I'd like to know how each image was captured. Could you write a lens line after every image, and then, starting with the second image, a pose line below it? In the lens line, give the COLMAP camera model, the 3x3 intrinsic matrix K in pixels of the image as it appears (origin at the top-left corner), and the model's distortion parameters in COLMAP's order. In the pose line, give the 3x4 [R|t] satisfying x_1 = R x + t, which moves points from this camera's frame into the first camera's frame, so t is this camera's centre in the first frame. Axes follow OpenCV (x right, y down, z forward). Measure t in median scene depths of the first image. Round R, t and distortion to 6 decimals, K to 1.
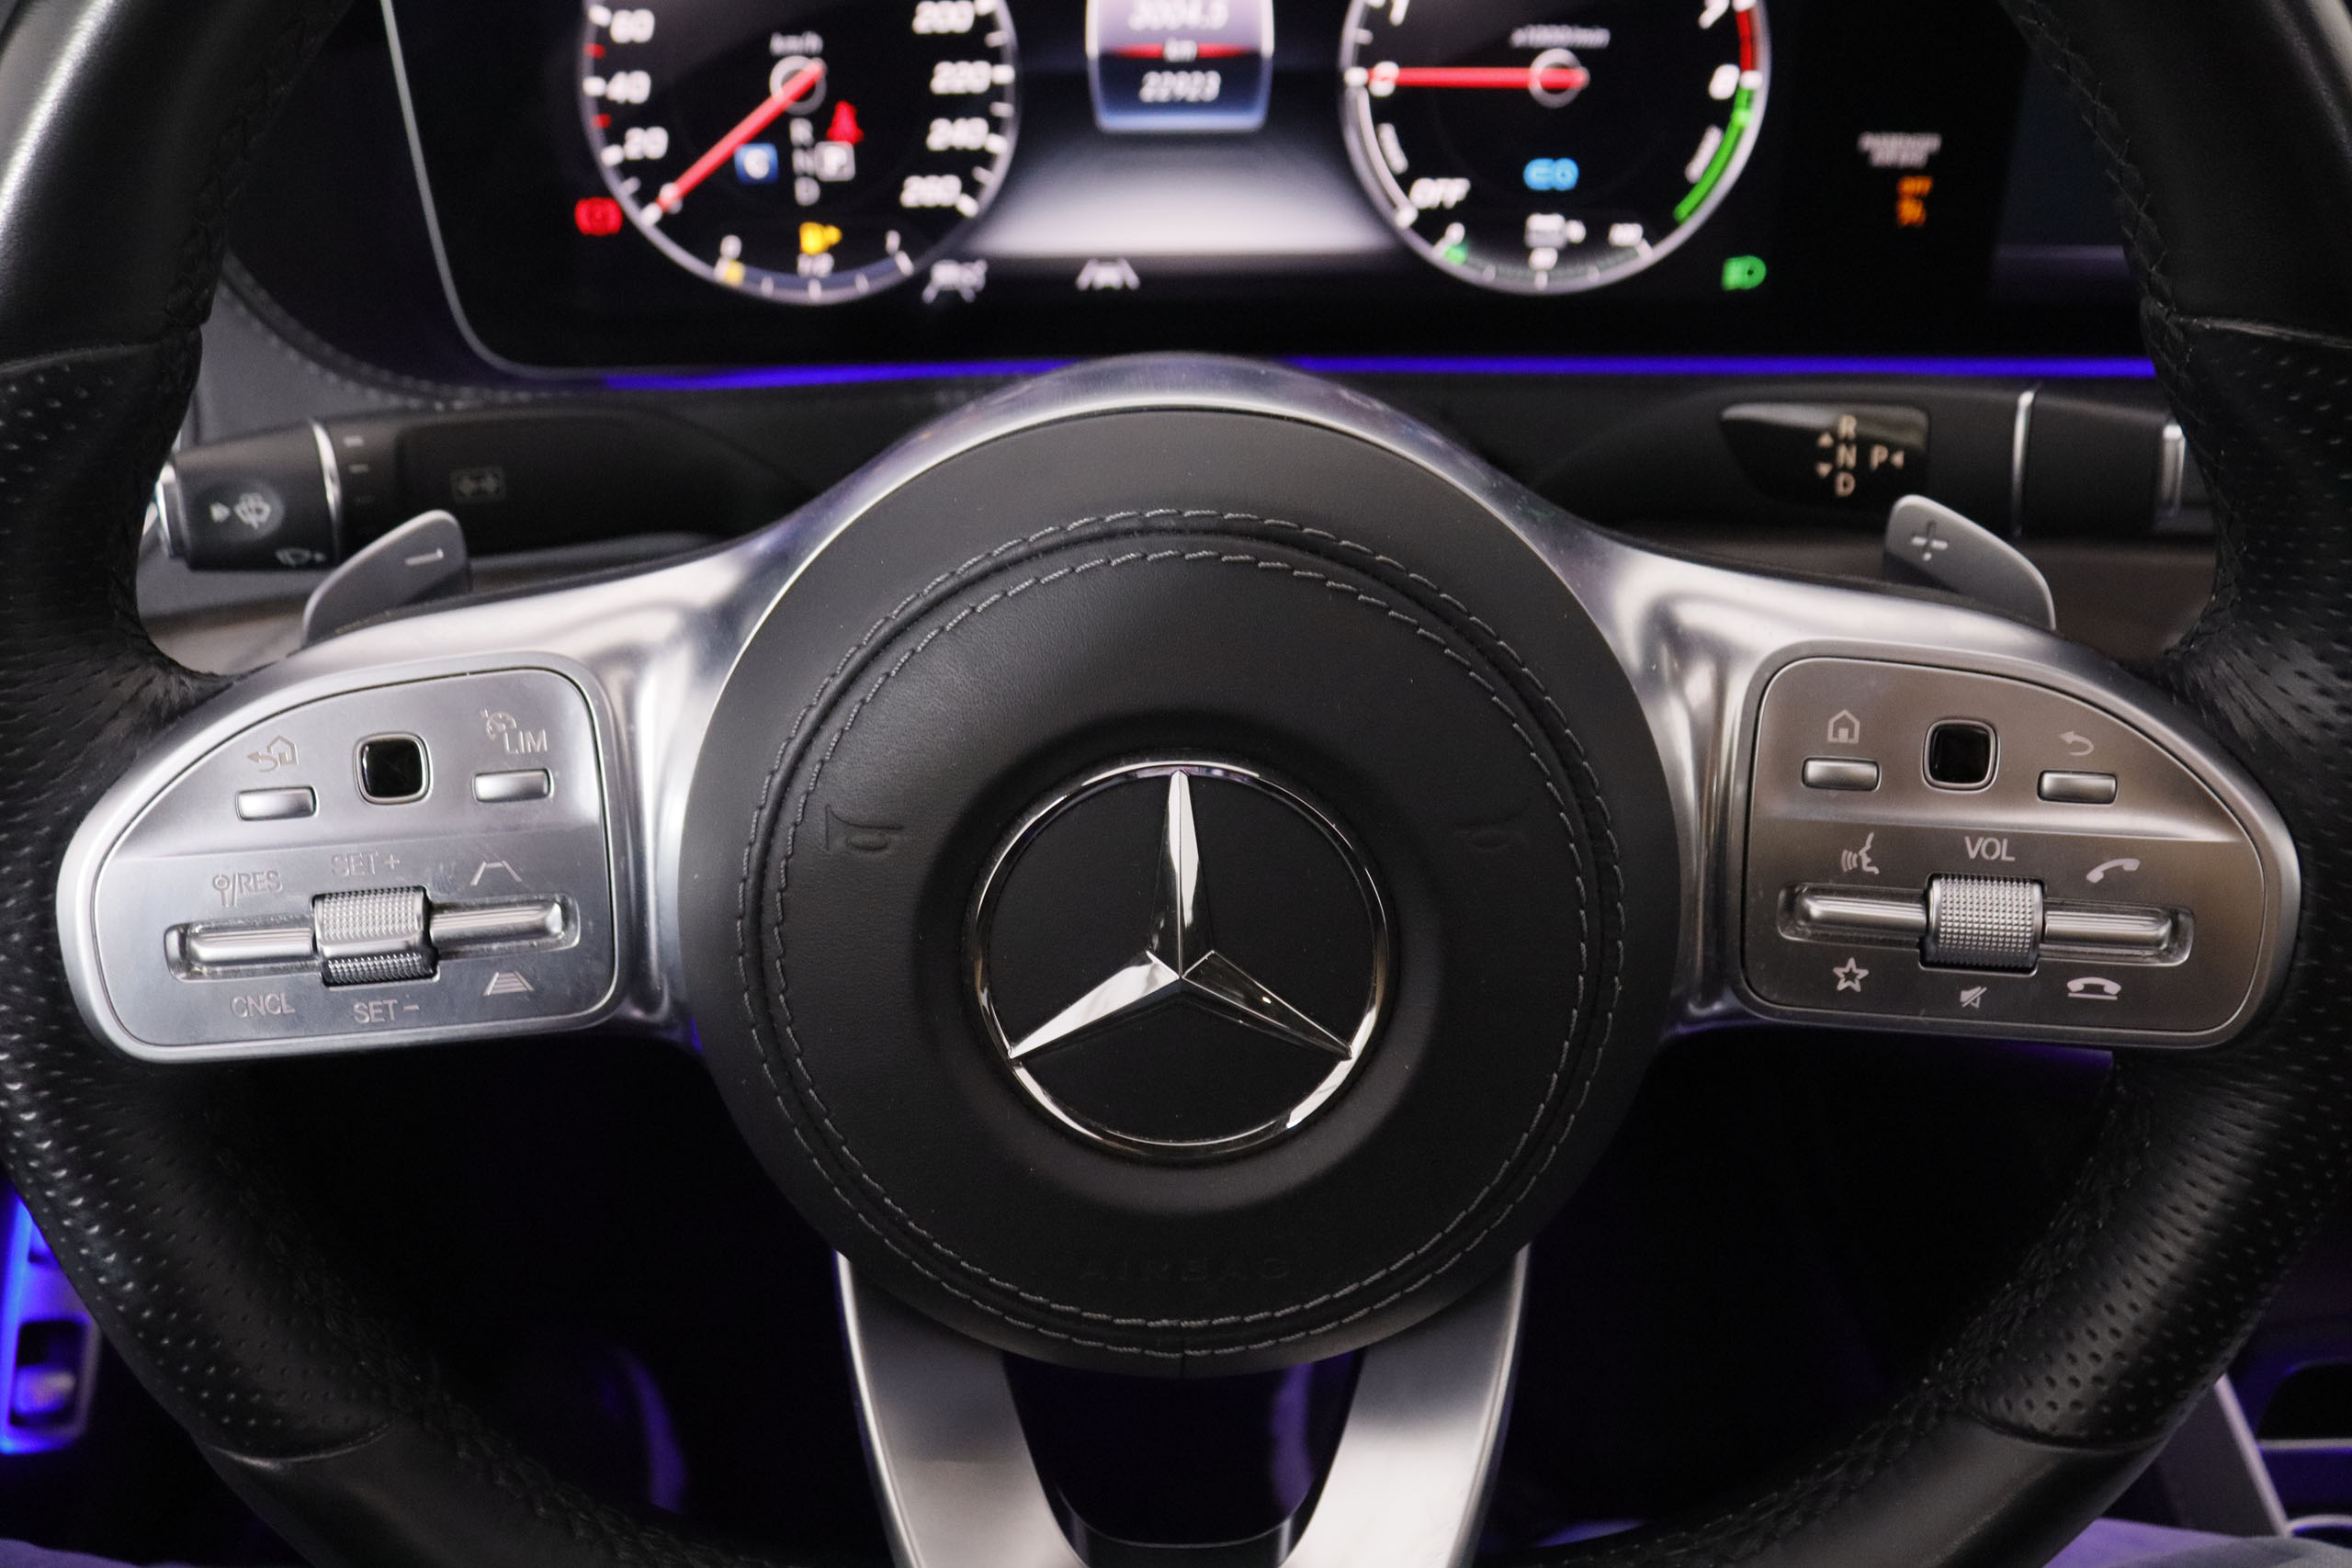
lens RADIAL K [[1895.8, 0, 1193.3], [0, 1895.8, 775.7], [0, 0, 1]] dist [-0.160441, 0.103969]
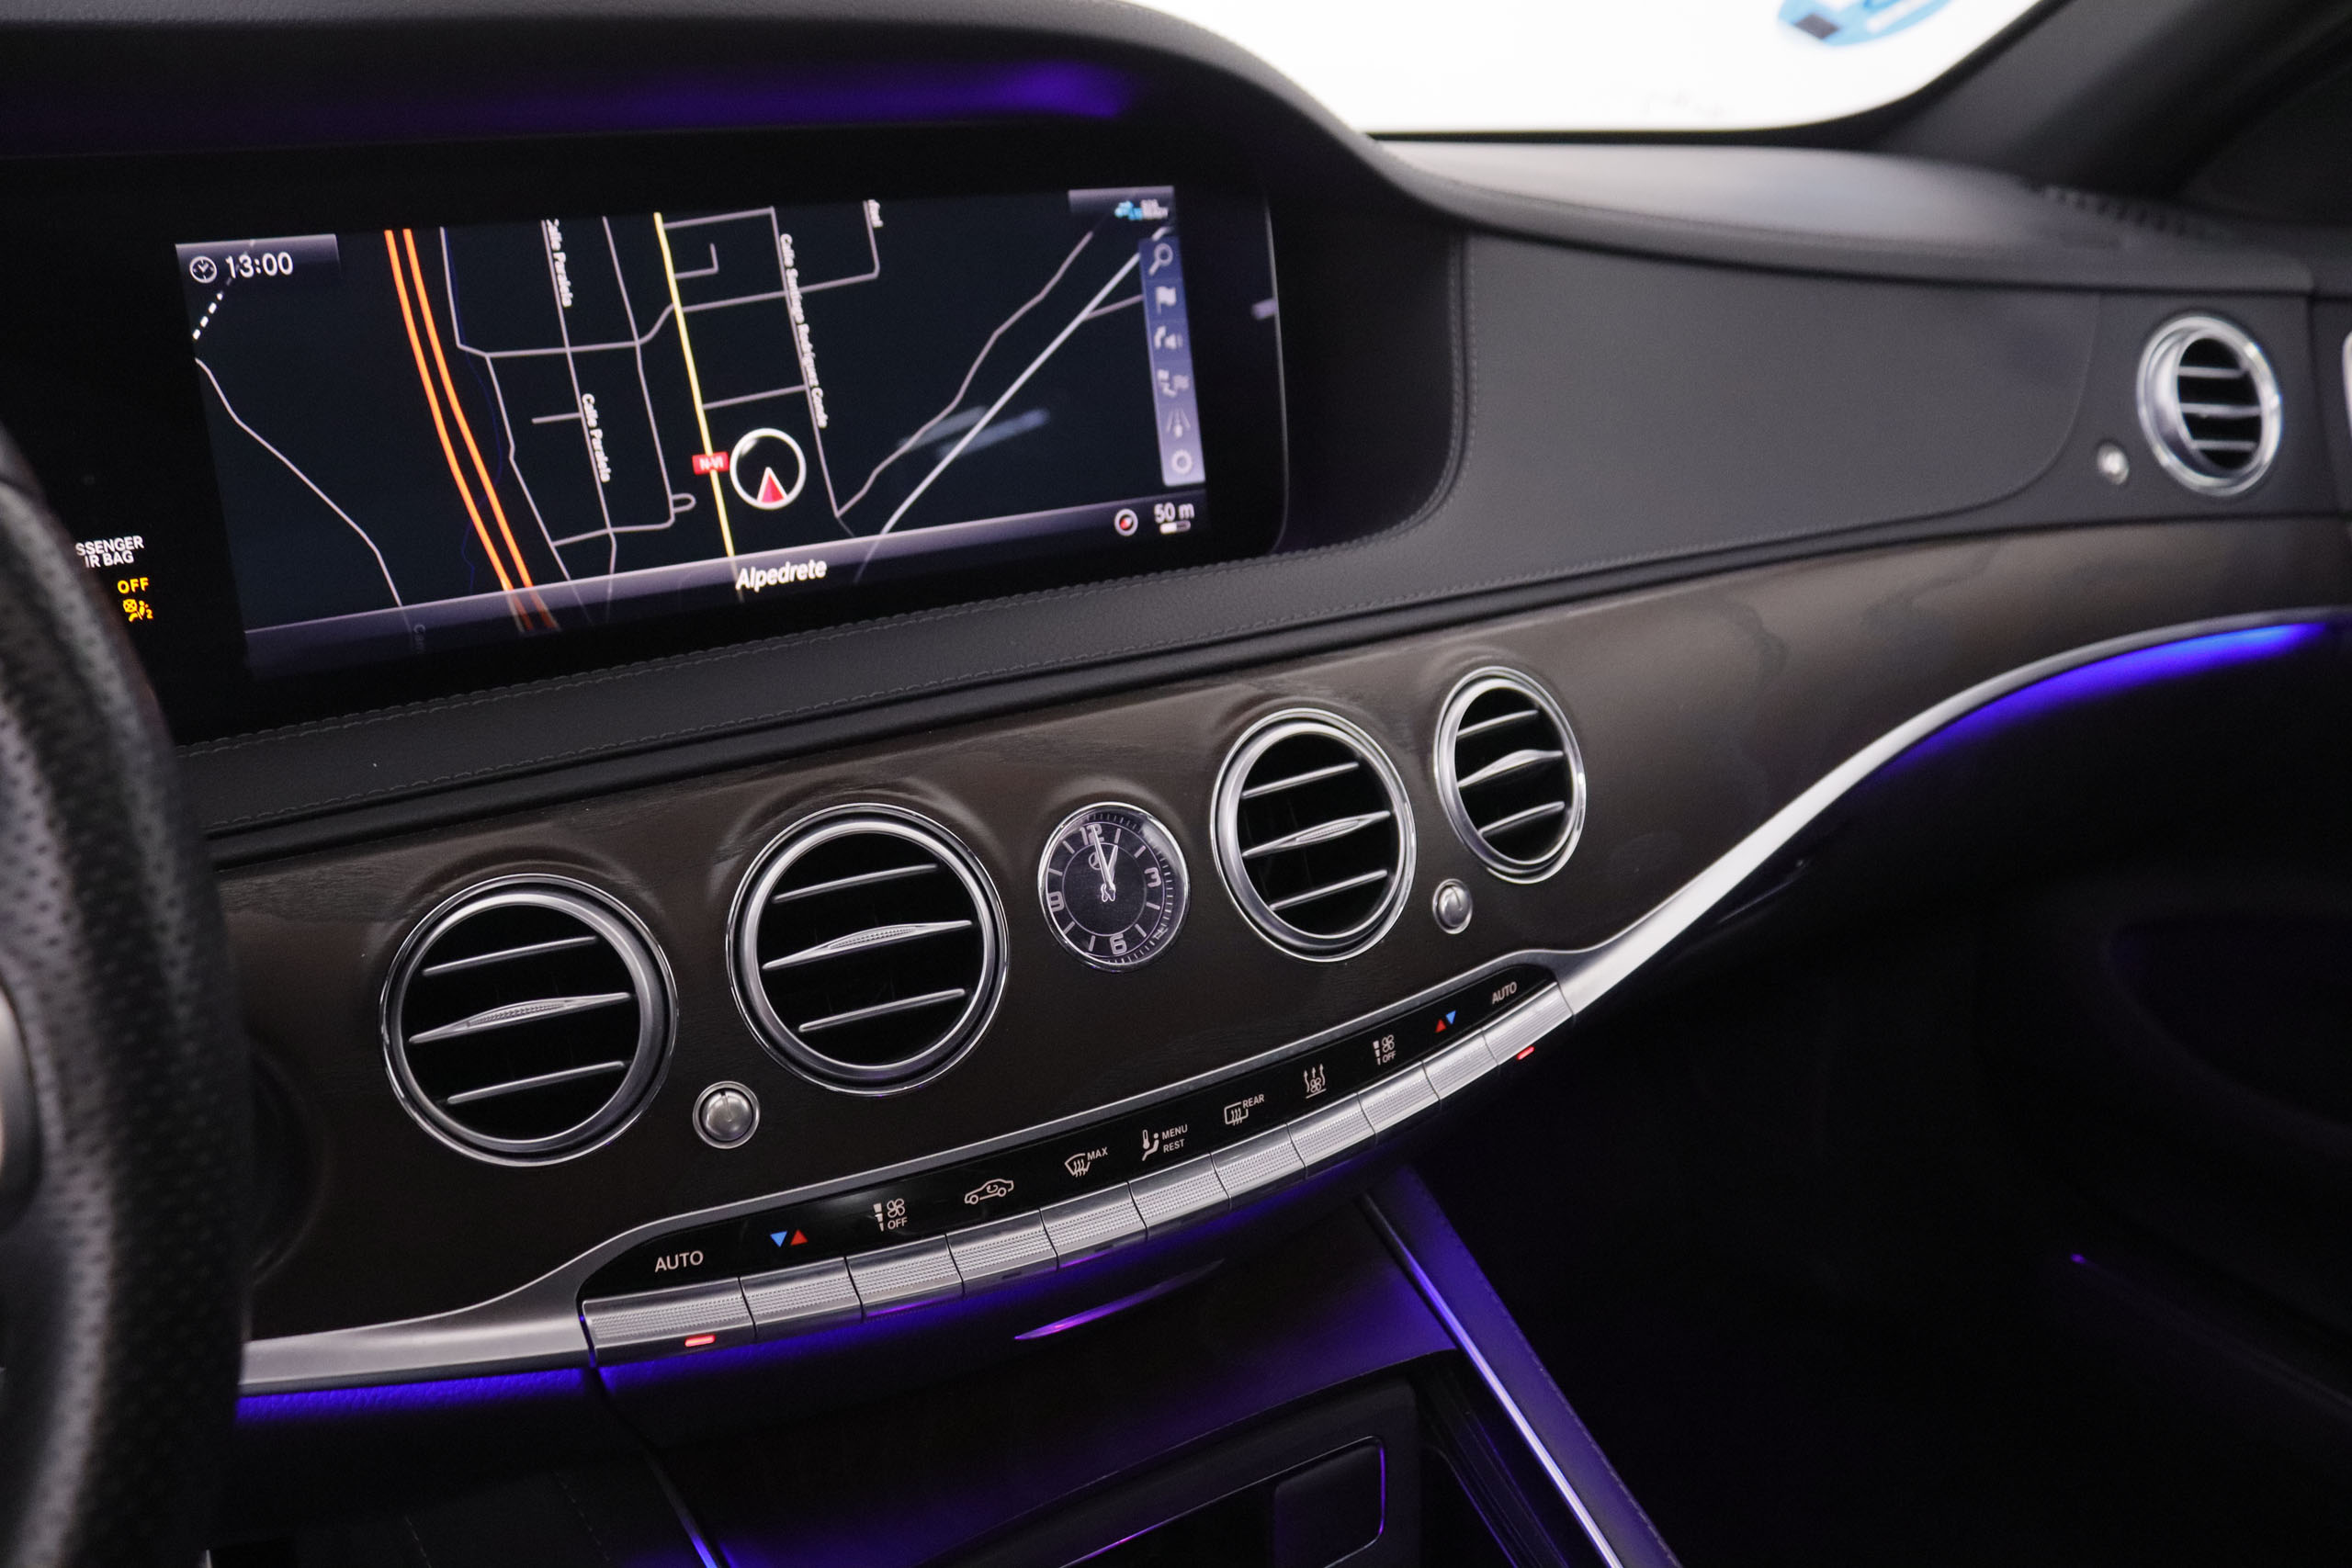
lens RADIAL K [[1895.8, 0, 1197.1], [0, 1895.8, 767.6], [0, 0, 1]] dist [-0.160441, 0.103969]
pose [[0.863333, -0.181271, 0.470953, 0.428439], [0.324349, 0.914279, -0.242675, 0.212017], [-0.386593, 0.362262, 0.848123, -0.042067]]
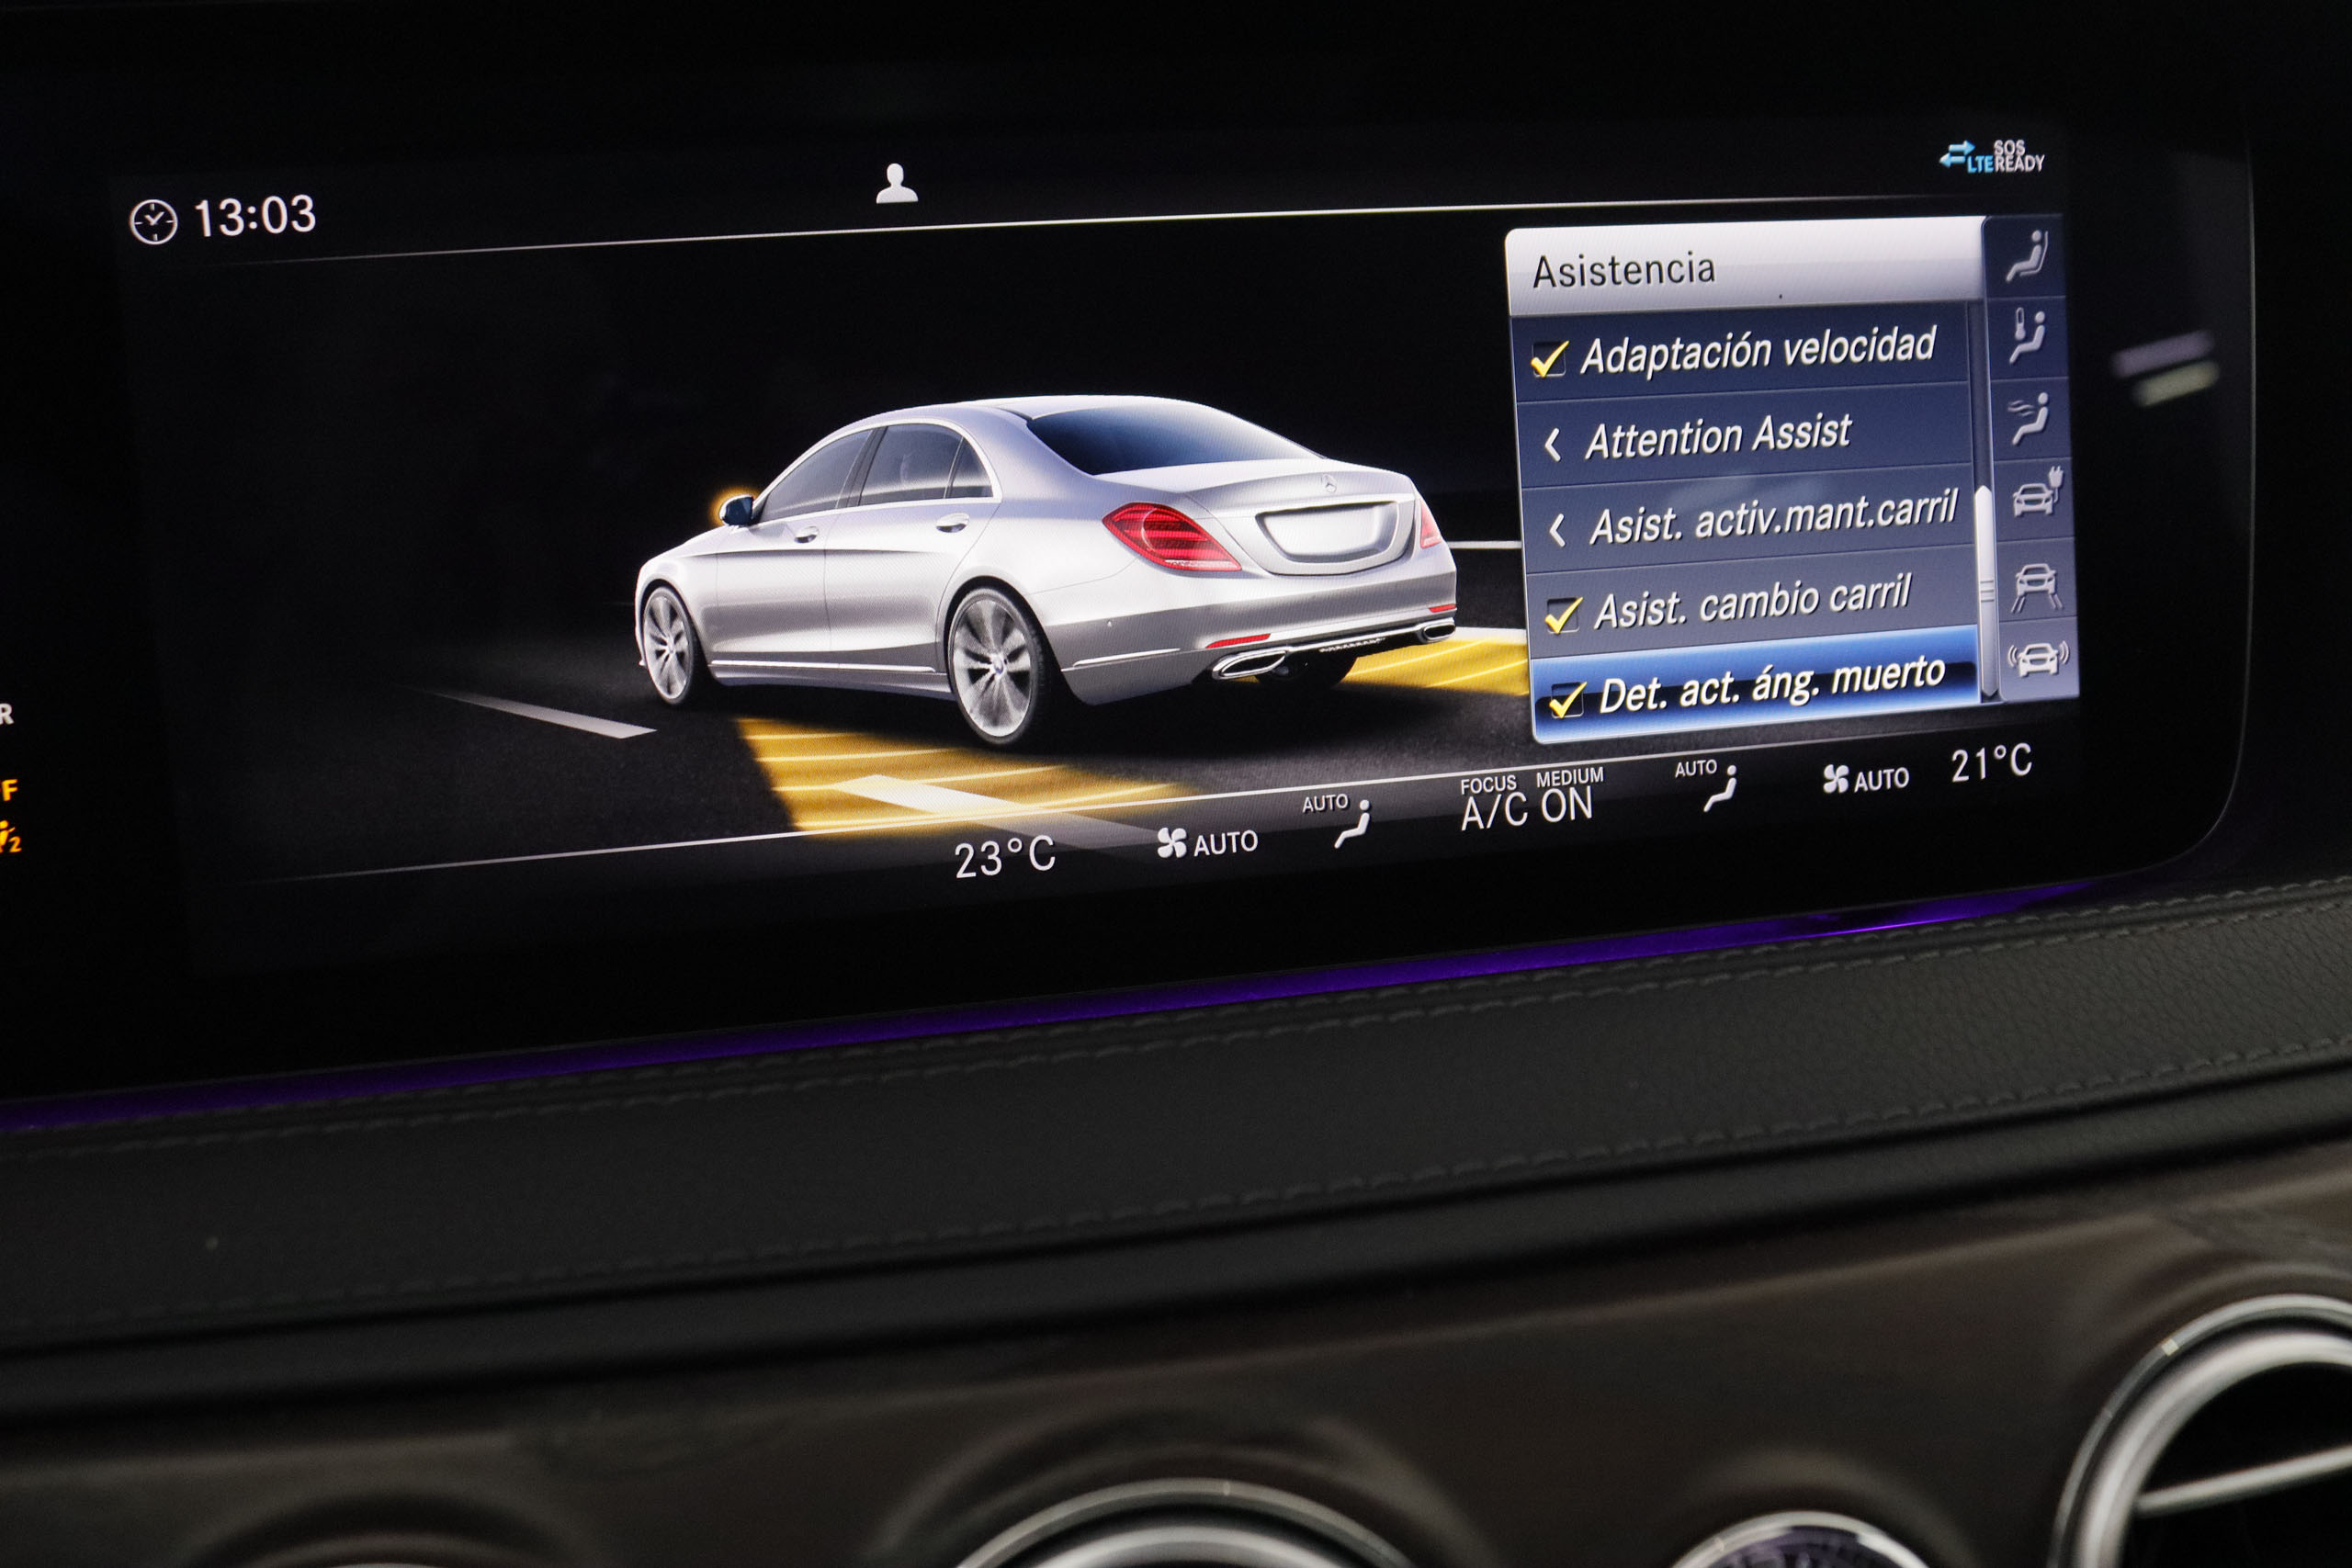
lens RADIAL K [[2189.9, 0, 1176.8], [0, 2189.9, 779.0], [0, 0, 1]] dist [-0.095960, 0.000000]
pose [[0.985952, -0.078788, 0.147278, 0.681089], [0.128339, 0.921685, -0.366095, -0.044585], [-0.106900, 0.379854, 0.918849, 0.380991]]
